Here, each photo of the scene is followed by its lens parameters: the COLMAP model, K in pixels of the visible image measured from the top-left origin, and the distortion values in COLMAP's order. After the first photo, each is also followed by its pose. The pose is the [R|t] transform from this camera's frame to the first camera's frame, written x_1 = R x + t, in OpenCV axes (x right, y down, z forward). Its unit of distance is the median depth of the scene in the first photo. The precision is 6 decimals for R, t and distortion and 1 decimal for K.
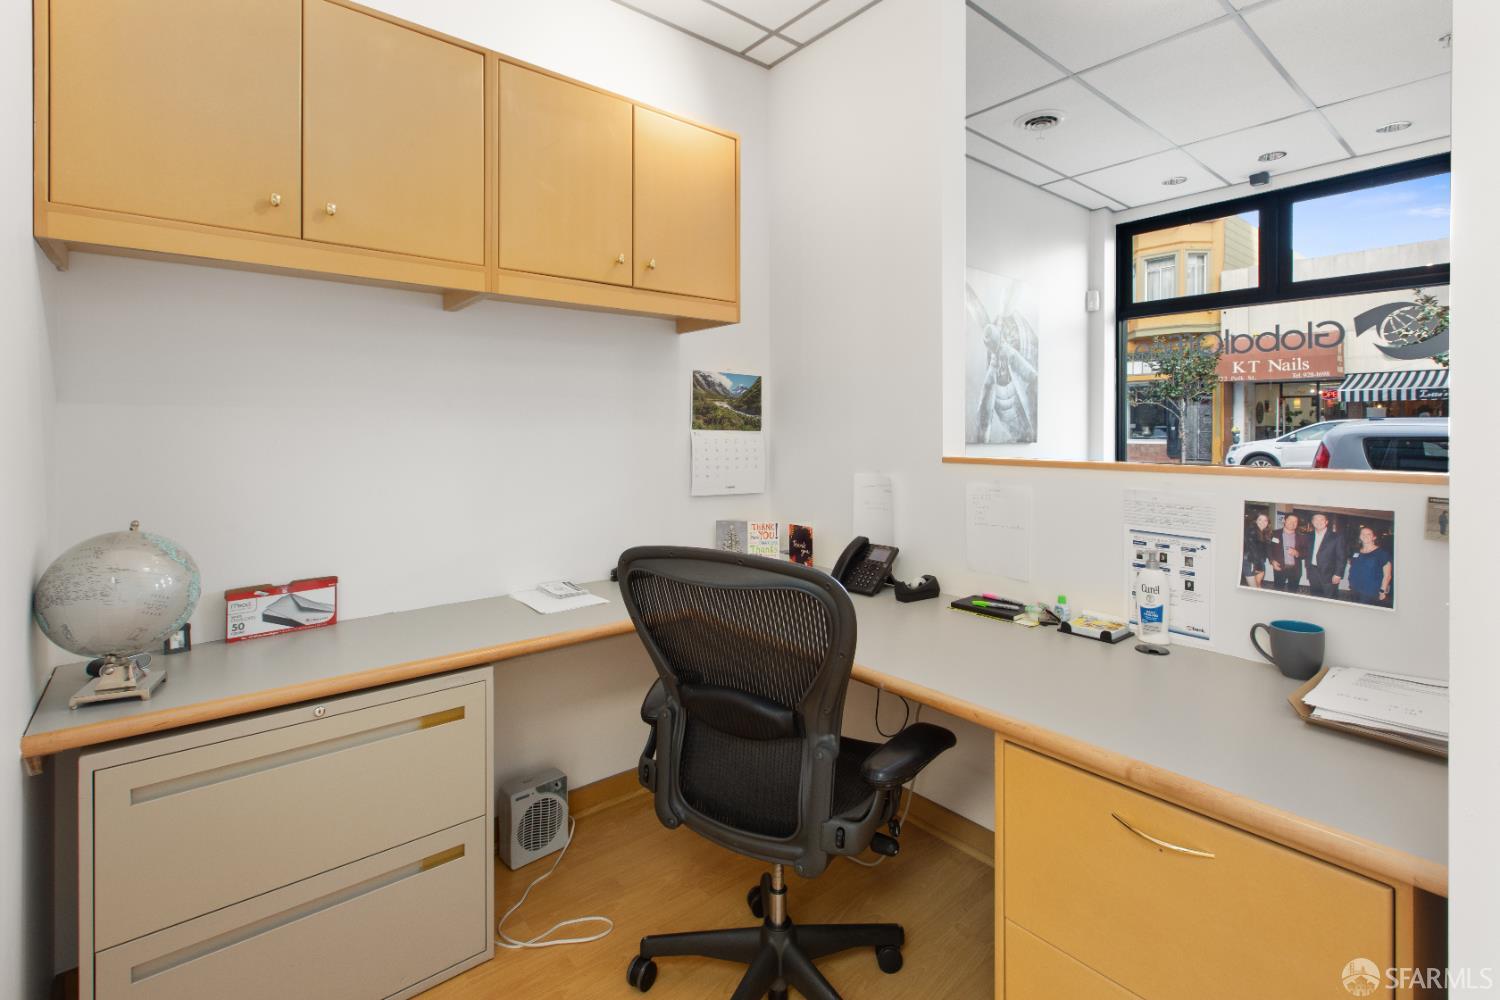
lens RADIAL K [[694.9, 0, 748.3], [0, 694.9, 435.2], [0, 0, 1]] dist [0.002745, -0.000136]
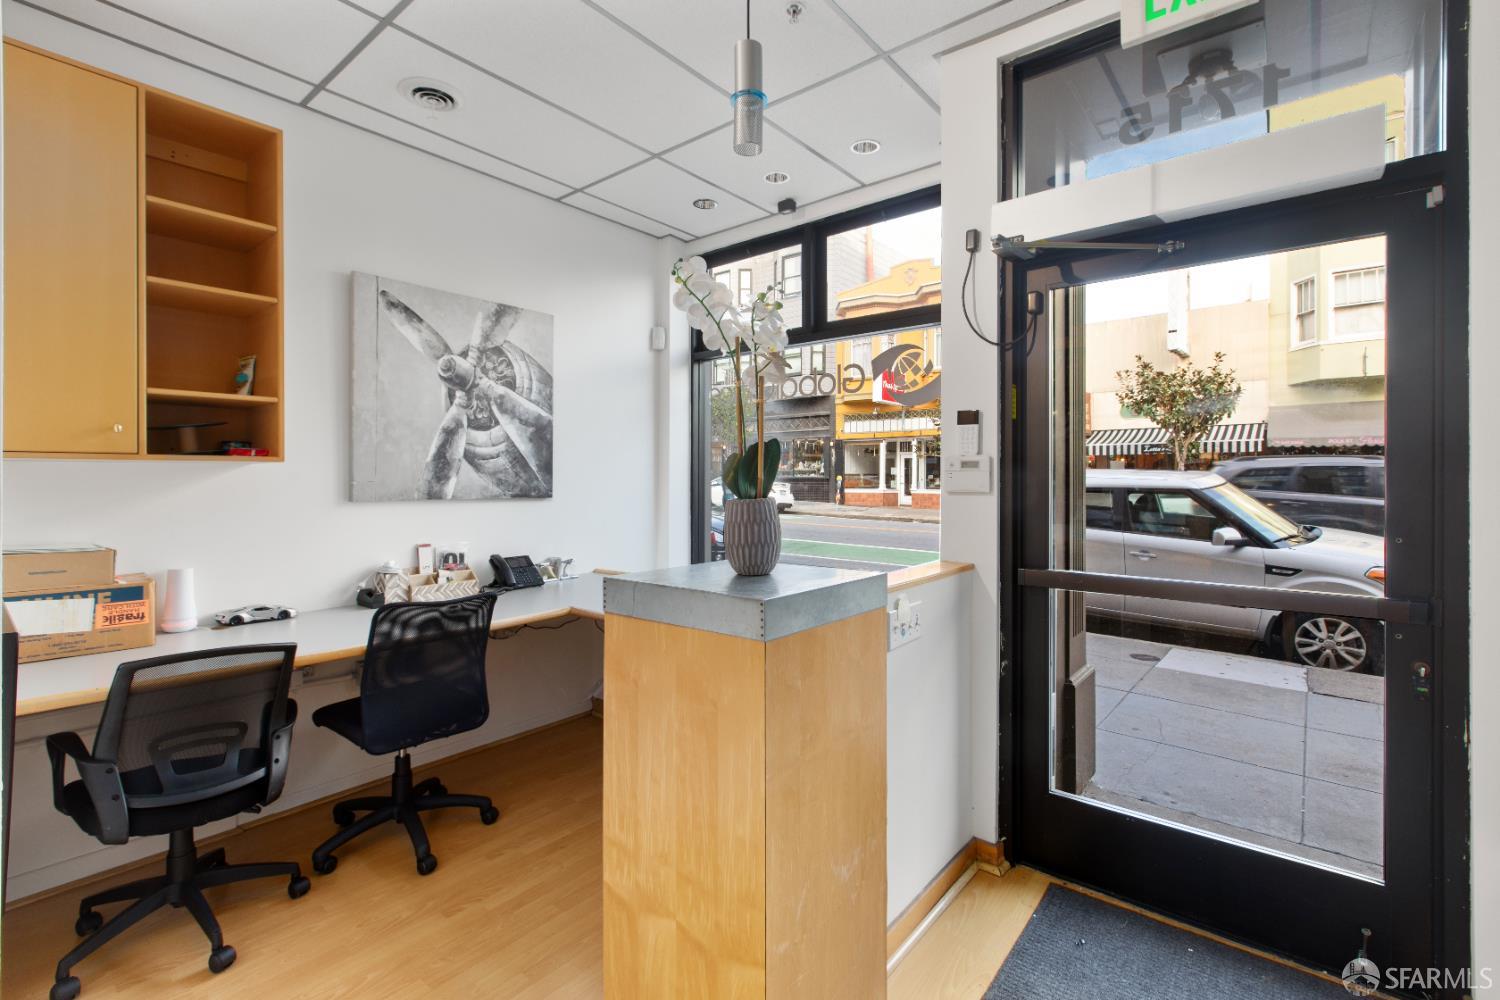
lens RADIAL K [[694.9, 0, 747.1], [0, 694.9, 490.0], [0, 0, 1]] dist [0.002745, -0.000136]
pose [[0.980158, -0.006565, 0.198107, 0.501603], [0.005976, 0.999976, 0.003572, -0.000875], [-0.198126, -0.002318, 0.980174, 0.118793]]
